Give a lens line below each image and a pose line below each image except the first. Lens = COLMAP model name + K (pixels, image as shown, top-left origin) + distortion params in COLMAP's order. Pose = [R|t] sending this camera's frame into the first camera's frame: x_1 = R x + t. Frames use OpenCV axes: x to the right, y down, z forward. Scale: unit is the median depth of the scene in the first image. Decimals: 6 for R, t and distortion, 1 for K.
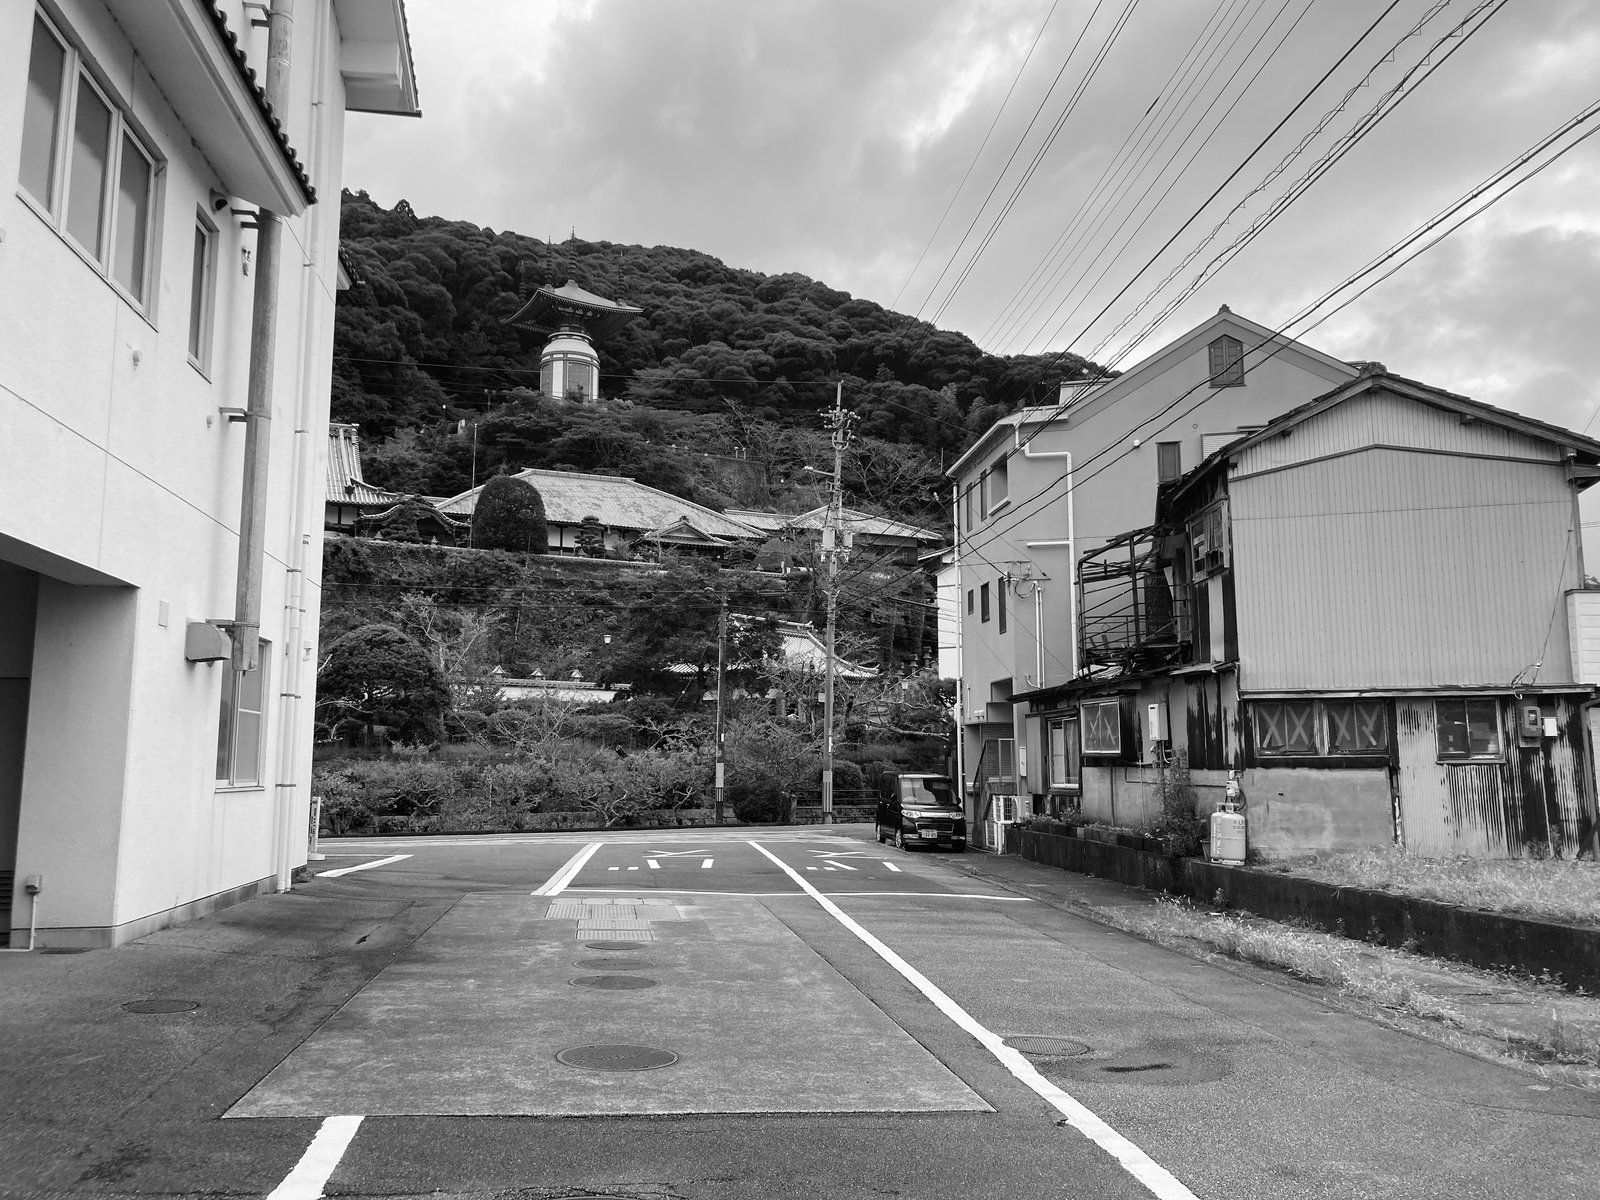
lens RADIAL K [[1312.2, 0, 800.0], [0, 1312.2, 600.0], [0, 0, 1]] dist [0.079019, -0.104950]
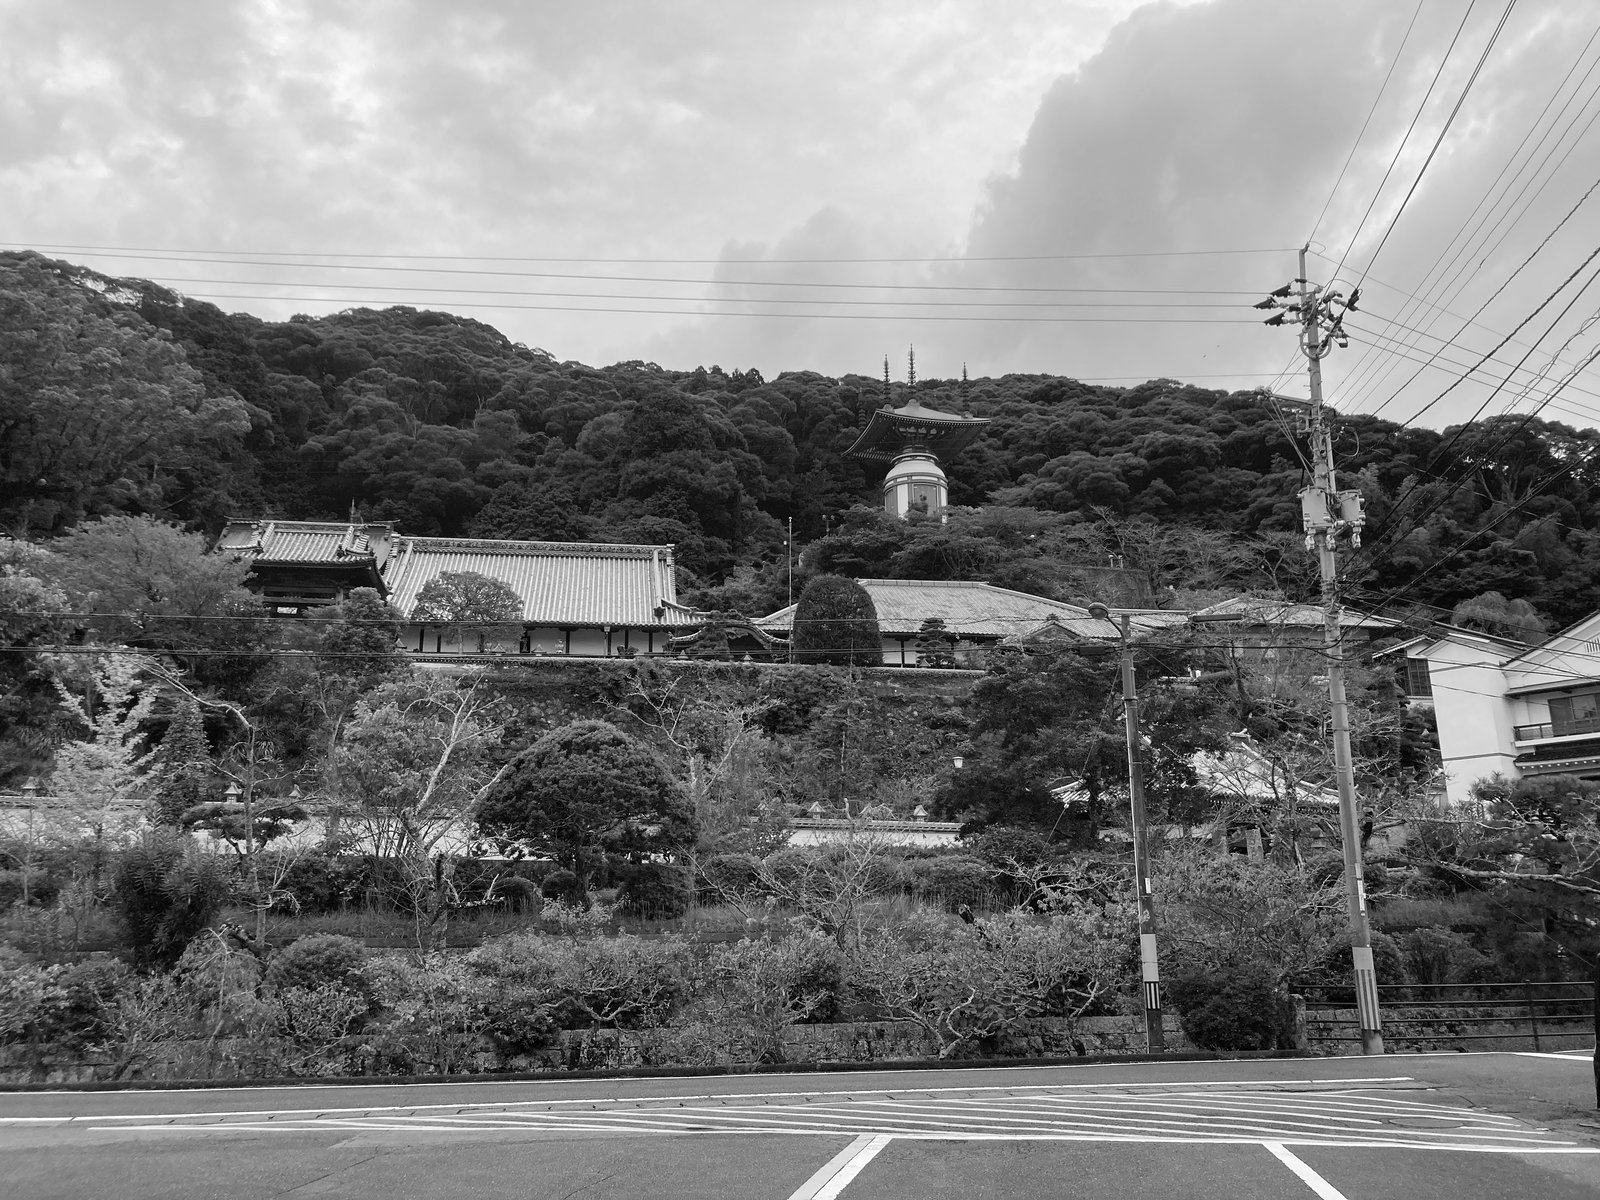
lens RADIAL K [[1275.4, 0, 776.0], [0, 1275.4, 595.1], [0, 0, 1]] dist [0.099524, -0.213037]
pose [[0.951673, -0.088906, -0.293962, -0.013165], [0.048577, 0.988708, -0.141762, 0.018677], [0.303246, 0.120631, 0.945246, 0.151274]]
